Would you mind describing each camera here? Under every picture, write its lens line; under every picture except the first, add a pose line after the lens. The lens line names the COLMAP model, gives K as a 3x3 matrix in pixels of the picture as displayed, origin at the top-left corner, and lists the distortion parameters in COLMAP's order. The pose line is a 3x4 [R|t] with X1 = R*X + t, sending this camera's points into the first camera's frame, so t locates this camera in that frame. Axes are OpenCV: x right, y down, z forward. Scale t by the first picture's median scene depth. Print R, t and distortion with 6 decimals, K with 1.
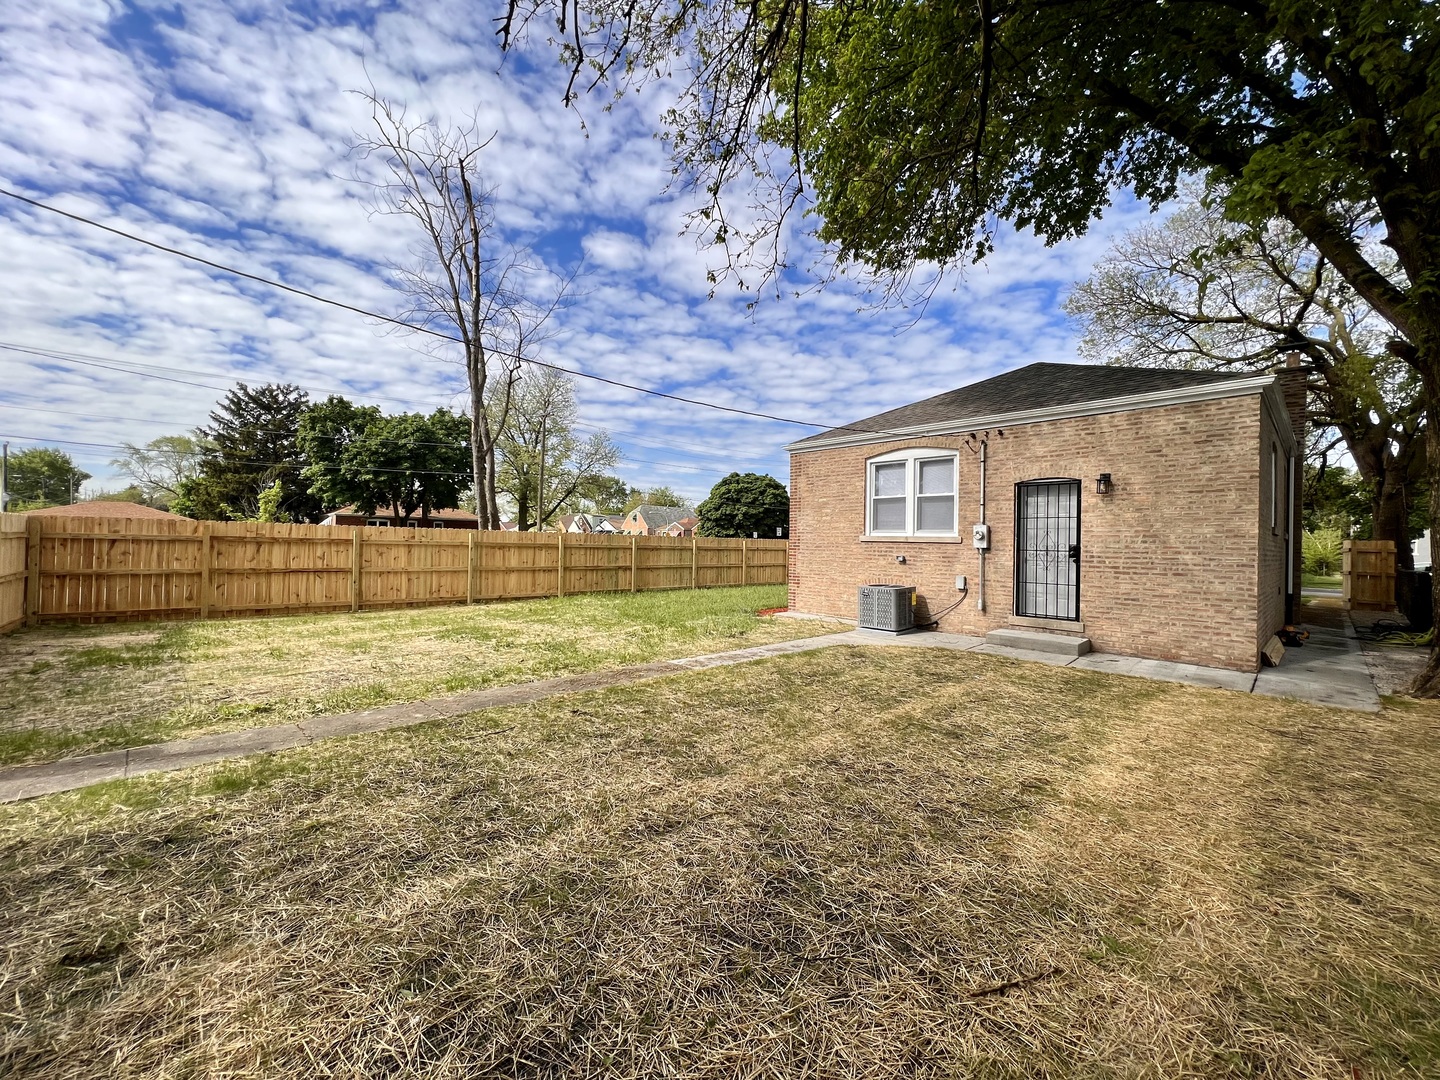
lens RADIAL K [[575.5, 0, 712.6], [0, 575.5, 535.9], [0, 0, 1]] dist [0.000377, 0.000085]
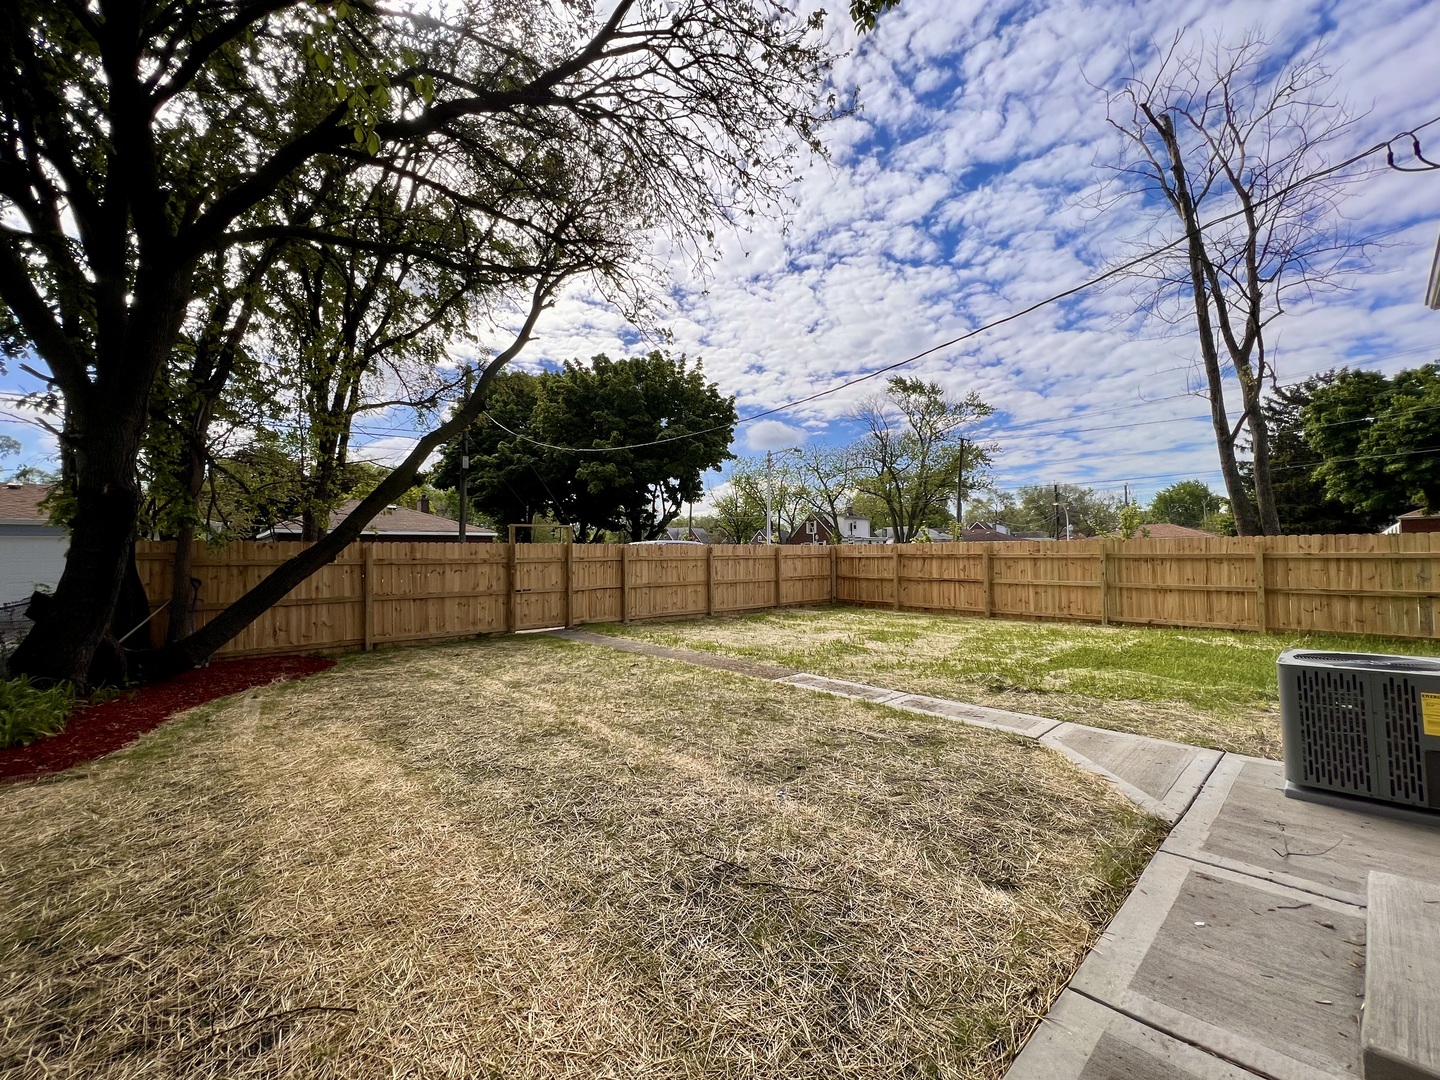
lens RADIAL K [[575.5, 0, 712.9], [0, 575.5, 540.9], [0, 0, 1]] dist [0.000377, 0.000085]
pose [[-0.032827, -0.043675, -0.998506, 0.599628], [0.022706, 0.998754, -0.044432, 0.020002], [0.999203, -0.024130, -0.031794, 0.564784]]
